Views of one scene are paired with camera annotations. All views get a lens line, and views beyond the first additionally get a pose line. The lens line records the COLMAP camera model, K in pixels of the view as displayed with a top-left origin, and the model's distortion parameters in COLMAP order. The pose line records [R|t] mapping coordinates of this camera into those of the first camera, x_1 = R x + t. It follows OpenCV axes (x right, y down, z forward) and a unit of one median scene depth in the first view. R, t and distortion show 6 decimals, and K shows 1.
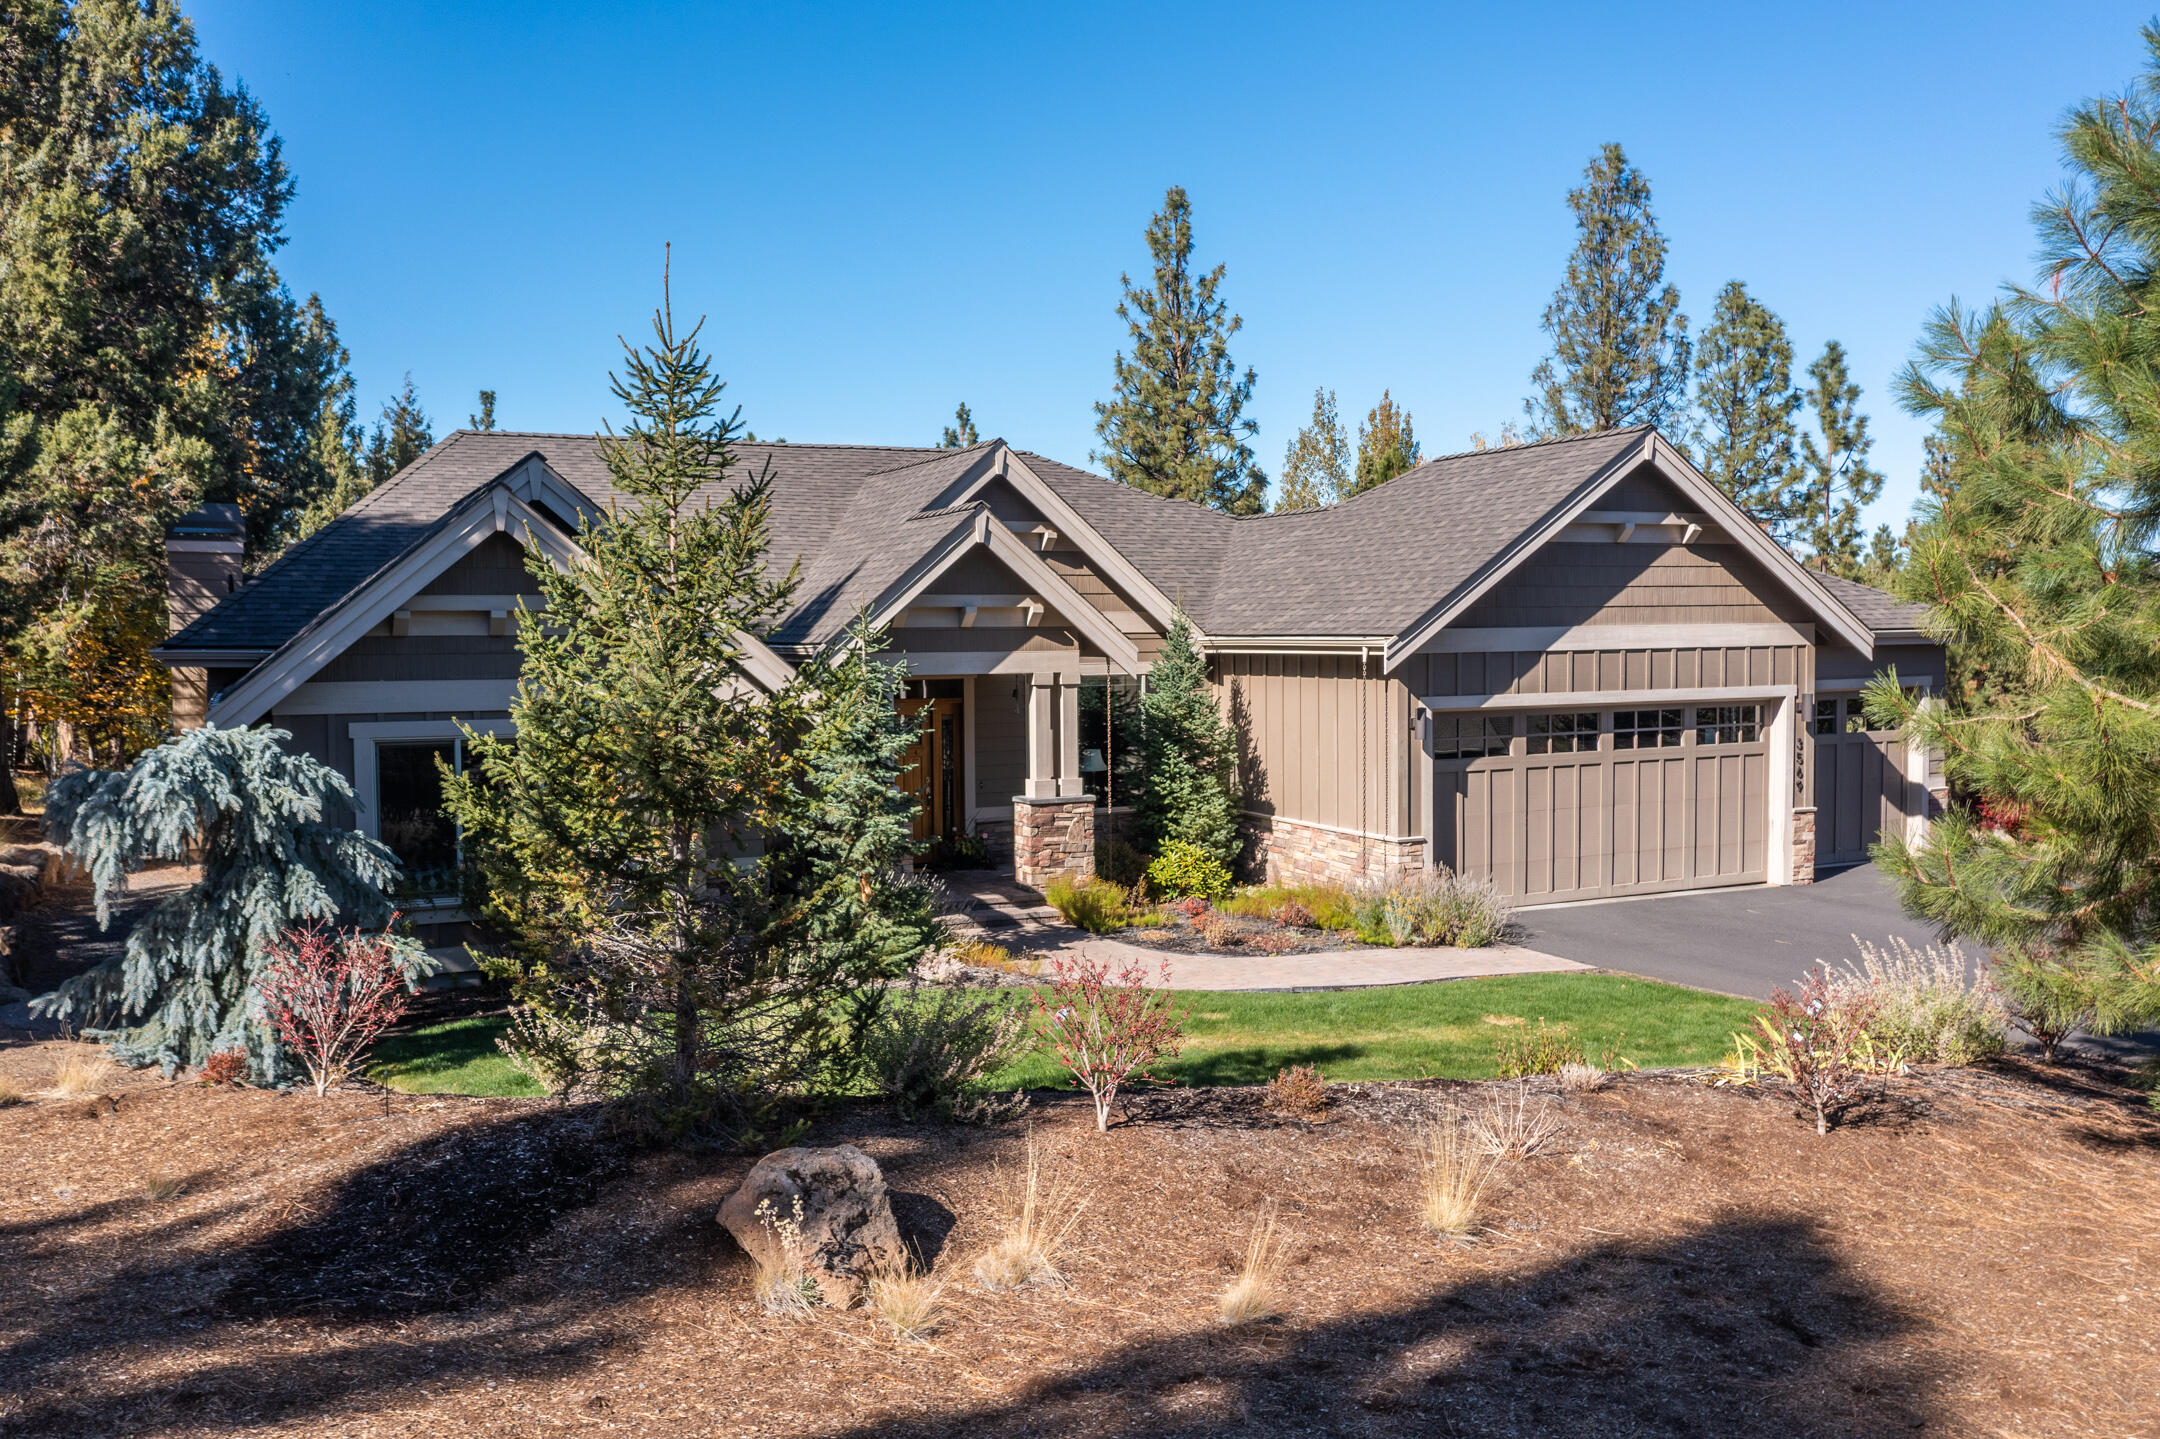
lens RADIAL K [[1756.3, 0, 1080.0], [0, 1756.3, 719.5], [0, 0, 1]] dist [-0.000560, -0.000636]
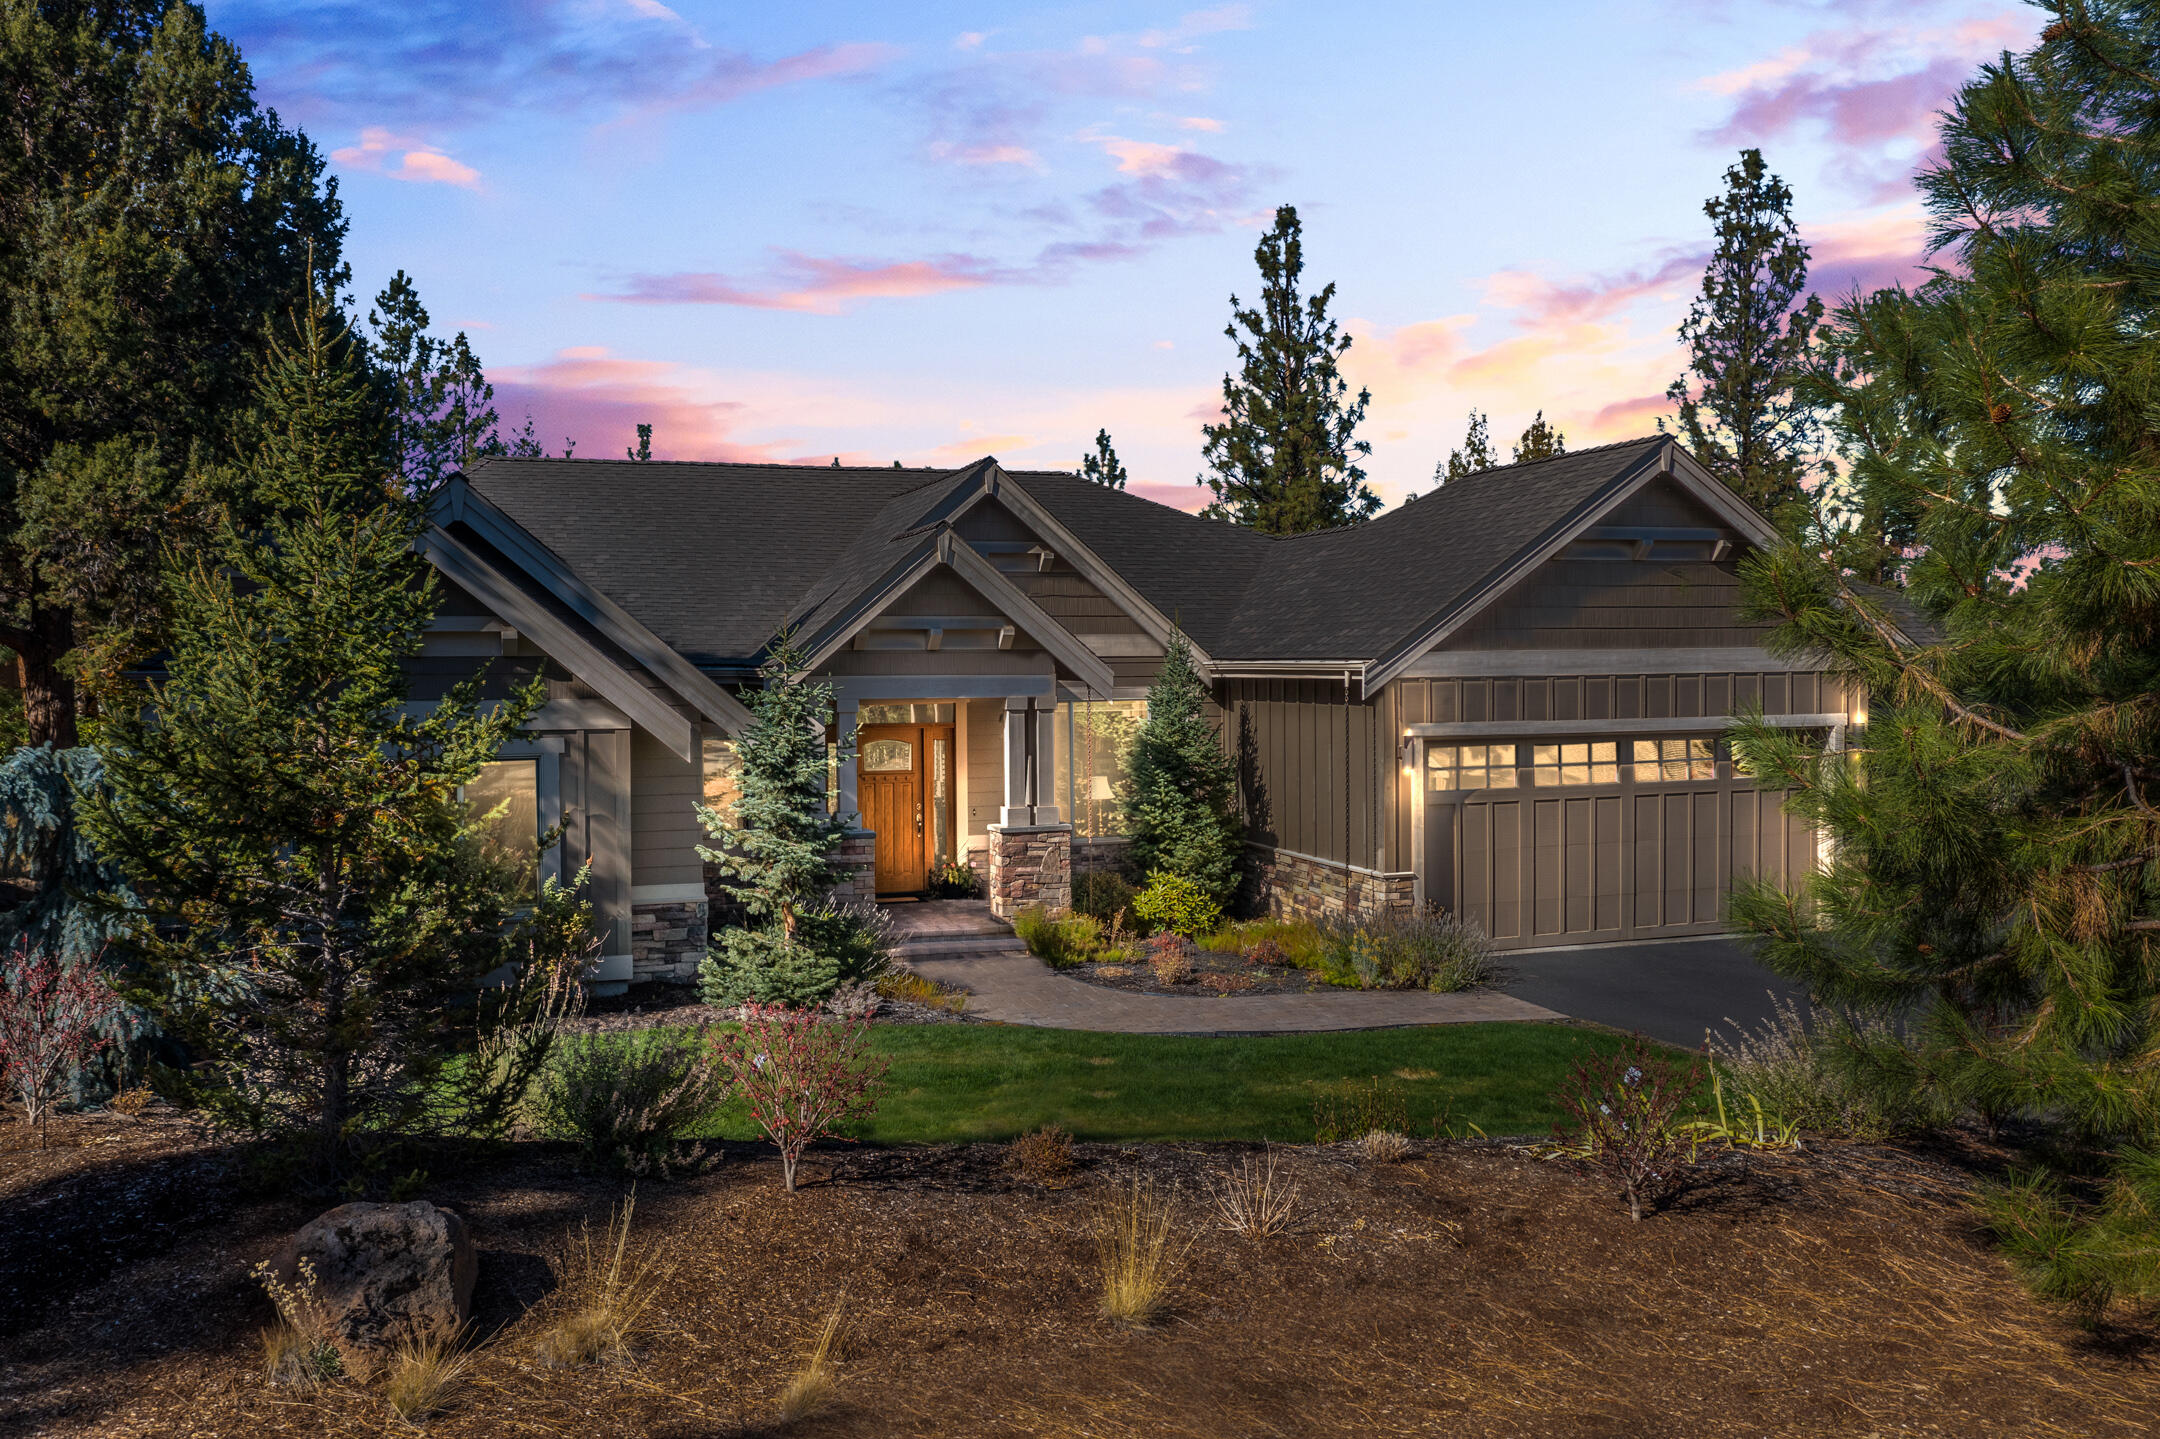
lens RADIAL K [[1748.9, 0, 1080.0], [0, 1748.9, 719.5], [0, 0, 1]] dist [-0.008123, -0.000022]
pose [[0.993660, 0.005336, -0.112297, 0.121843], [-0.007024, 0.999868, -0.014641, -0.000345], [0.112204, 0.015337, 0.993567, 0.046488]]
